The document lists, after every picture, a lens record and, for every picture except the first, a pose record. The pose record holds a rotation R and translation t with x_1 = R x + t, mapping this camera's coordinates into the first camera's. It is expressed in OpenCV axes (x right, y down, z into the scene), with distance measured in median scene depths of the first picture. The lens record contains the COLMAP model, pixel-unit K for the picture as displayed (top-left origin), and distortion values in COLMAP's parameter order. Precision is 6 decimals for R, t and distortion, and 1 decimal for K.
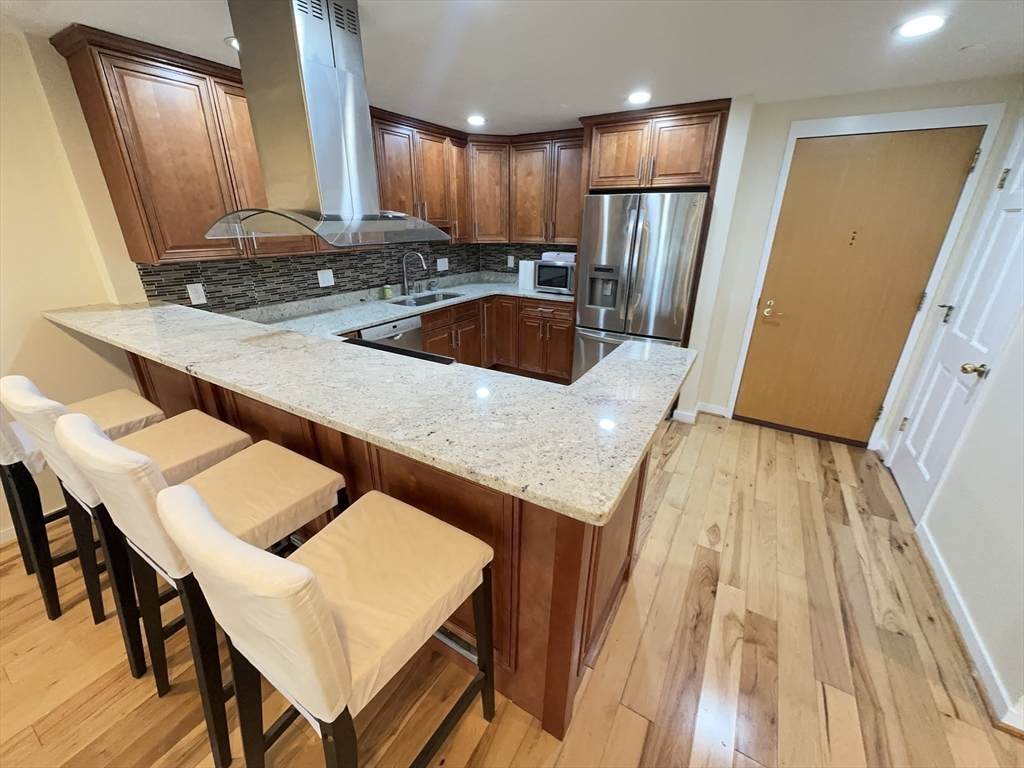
lens RADIAL K [[408.6, 0, 512.0], [0, 408.6, 384.0], [0, 0, 1]] dist [-0.001946, 0.000530]
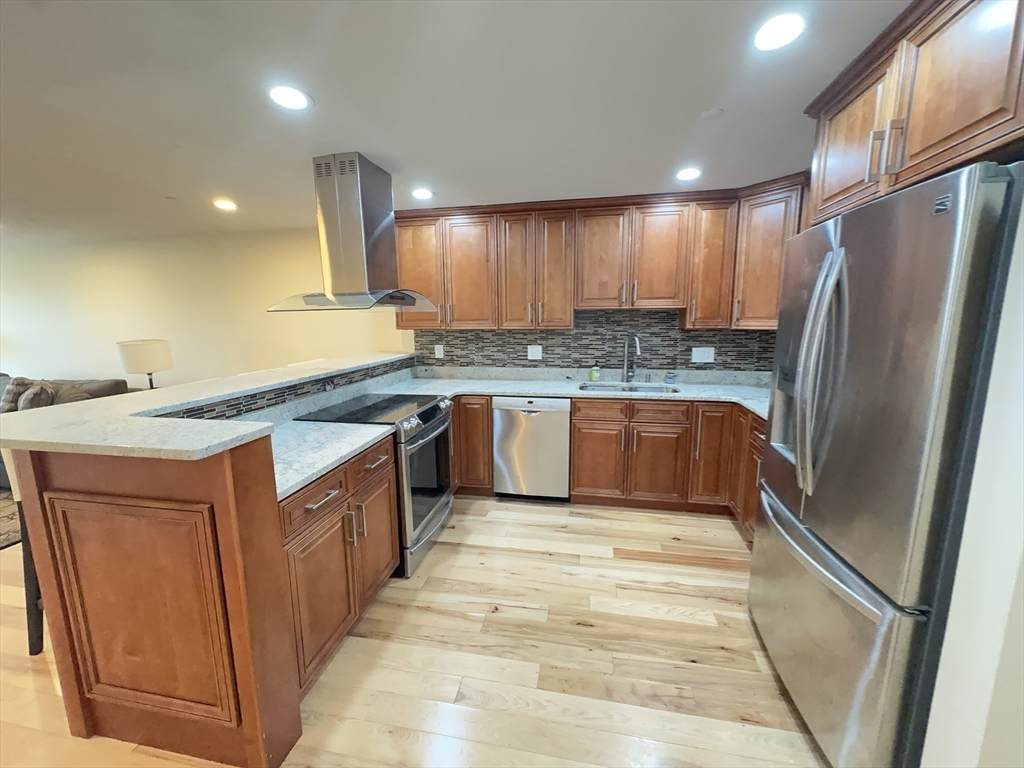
lens RADIAL K [[408.6, 0, 512.0], [0, 408.6, 384.0], [0, 0, 1]] dist [-0.001946, 0.000530]
pose [[0.343144, 0.140394, -0.928731, 0.537572], [-0.340715, 0.940027, 0.016215, -0.160908], [0.875309, 0.310868, 0.370398, 0.512287]]
